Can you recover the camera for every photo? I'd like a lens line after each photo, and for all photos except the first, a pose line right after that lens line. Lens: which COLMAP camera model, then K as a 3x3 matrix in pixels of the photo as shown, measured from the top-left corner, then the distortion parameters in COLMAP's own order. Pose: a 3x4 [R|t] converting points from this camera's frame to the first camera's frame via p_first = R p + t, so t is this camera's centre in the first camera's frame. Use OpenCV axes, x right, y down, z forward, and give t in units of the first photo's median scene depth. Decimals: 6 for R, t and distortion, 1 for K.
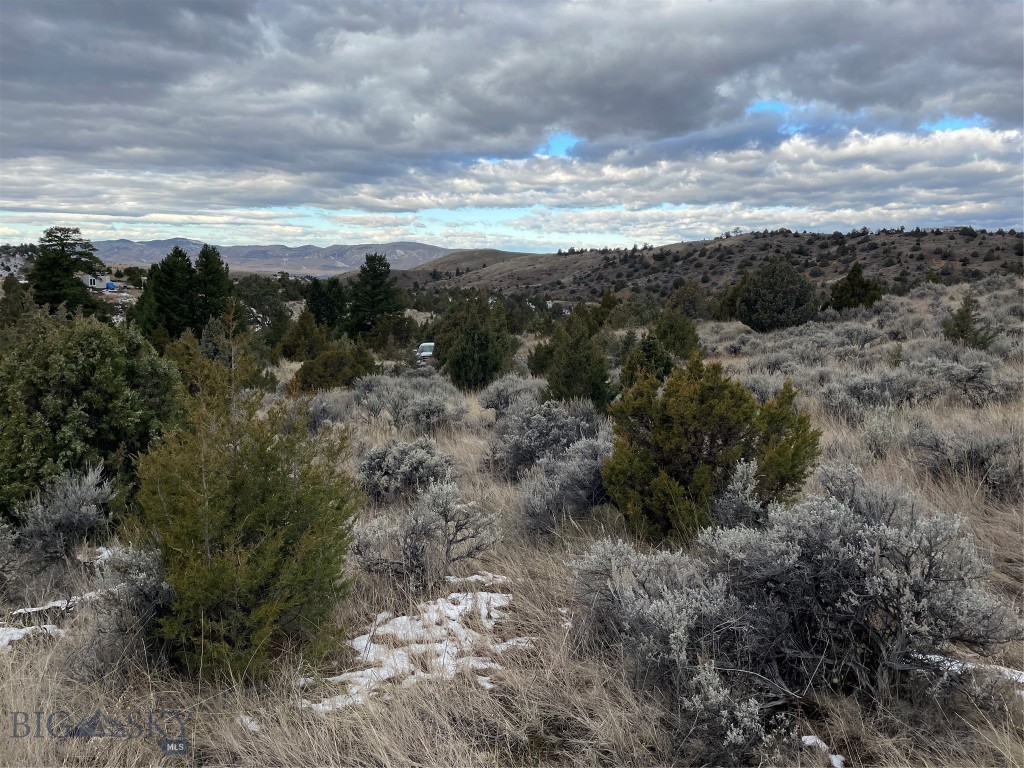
lens RADIAL K [[768.9, 0, 528.2], [0, 768.9, 368.9], [0, 0, 1]] dist [0.063819, -0.090588]
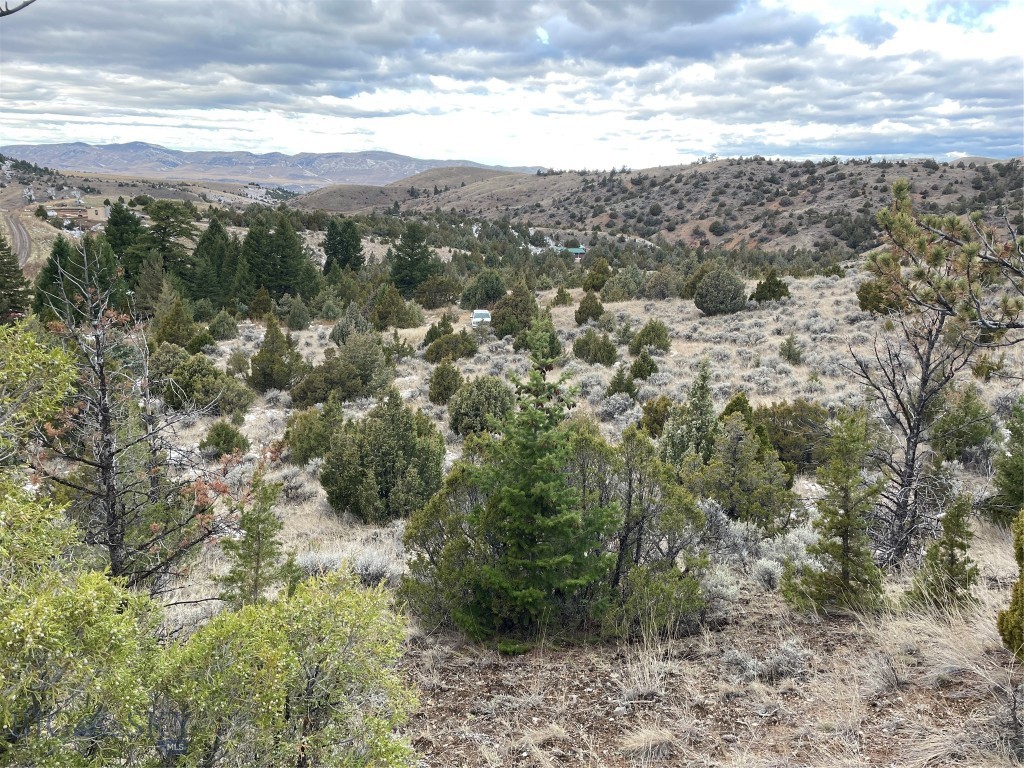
lens RADIAL K [[768.9, 0, 514.2], [0, 768.9, 385.3], [0, 0, 1]] dist [0.063819, -0.090588]
pose [[0.999797, 0.006169, 0.019158, -0.027040], [-0.008635, 0.991286, 0.131445, -0.024616], [-0.018180, -0.131584, 0.991138, -0.124907]]
